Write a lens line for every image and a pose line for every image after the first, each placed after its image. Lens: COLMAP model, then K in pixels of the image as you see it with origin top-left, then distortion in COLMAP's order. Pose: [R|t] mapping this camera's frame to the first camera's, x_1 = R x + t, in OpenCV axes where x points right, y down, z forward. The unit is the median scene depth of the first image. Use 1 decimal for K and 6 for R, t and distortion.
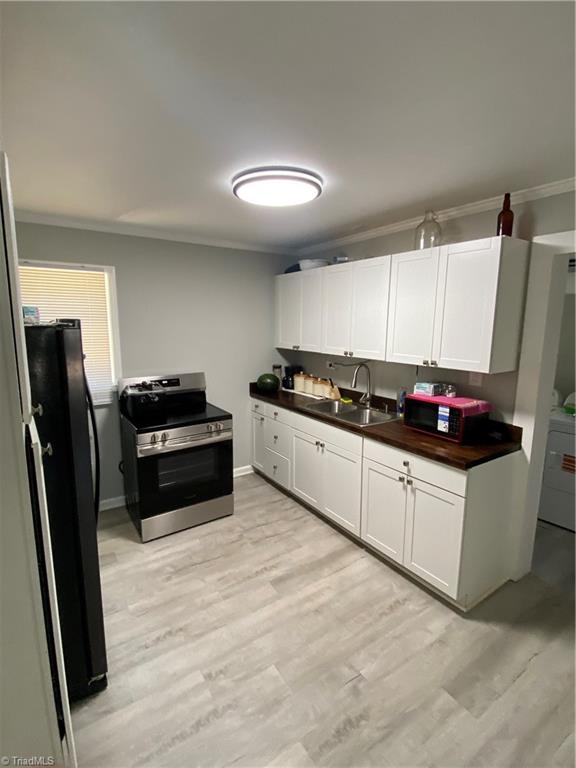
lens RADIAL K [[388.4, 0, 285.7], [0, 388.4, 381.8], [0, 0, 1]] dist [0.005846, -0.001595]
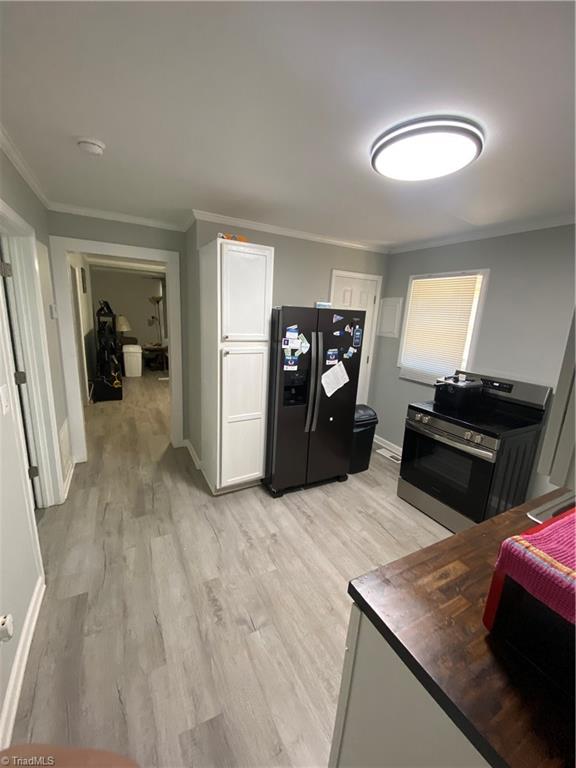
lens RADIAL K [[318.4, 0, 287.7], [0, 318.4, 382.9], [0, 0, 1]] dist [0.008868, -0.007070]
pose [[-0.100489, 0.211082, -0.972289, 0.874989], [-0.226990, 0.946600, 0.228965, -0.116145], [0.968699, 0.243708, -0.047209, 0.937745]]
